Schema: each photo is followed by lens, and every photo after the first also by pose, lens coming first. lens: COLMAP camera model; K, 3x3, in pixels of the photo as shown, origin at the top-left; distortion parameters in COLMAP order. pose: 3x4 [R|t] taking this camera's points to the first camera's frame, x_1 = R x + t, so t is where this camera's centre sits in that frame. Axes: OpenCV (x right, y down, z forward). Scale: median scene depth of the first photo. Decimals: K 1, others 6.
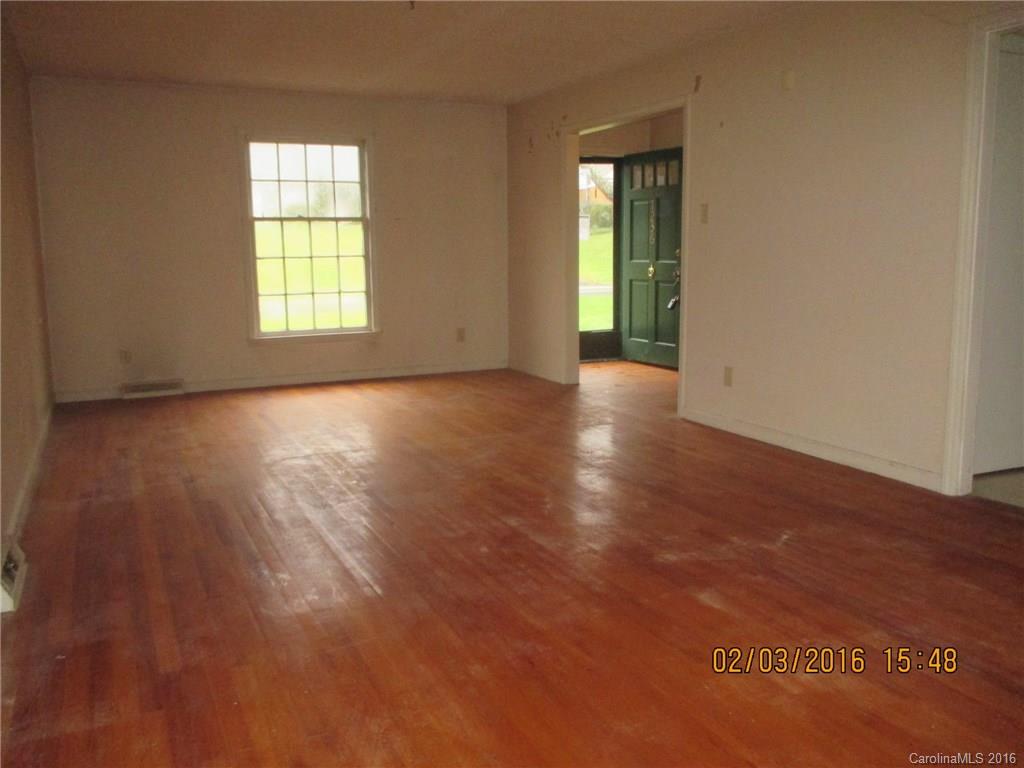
lens RADIAL K [[863.3, 0, 512.0], [0, 863.3, 384.0], [0, 0, 1]] dist [-0.015716, -0.001373]
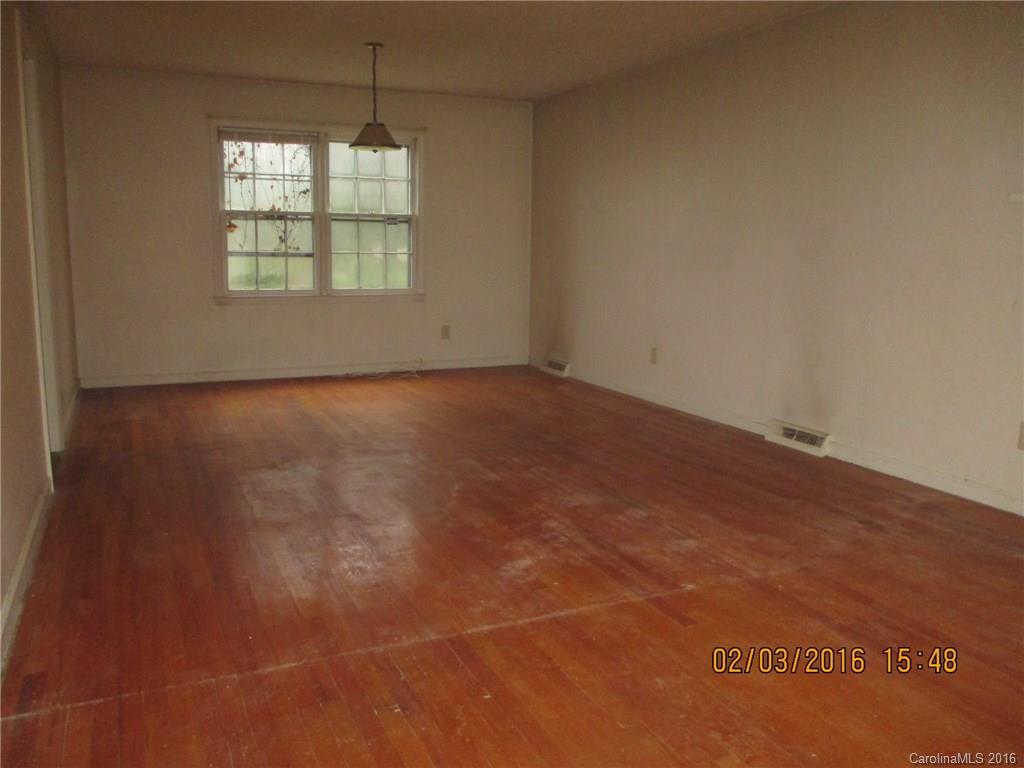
lens RADIAL K [[863.3, 0, 512.0], [0, 863.3, 384.0], [0, 0, 1]] dist [-0.015716, -0.001373]
pose [[-0.999600, -0.004783, 0.027891, -0.055040], [0.003888, 0.953047, 0.302797, -0.301830], [-0.028030, 0.302784, -0.952647, 1.972462]]
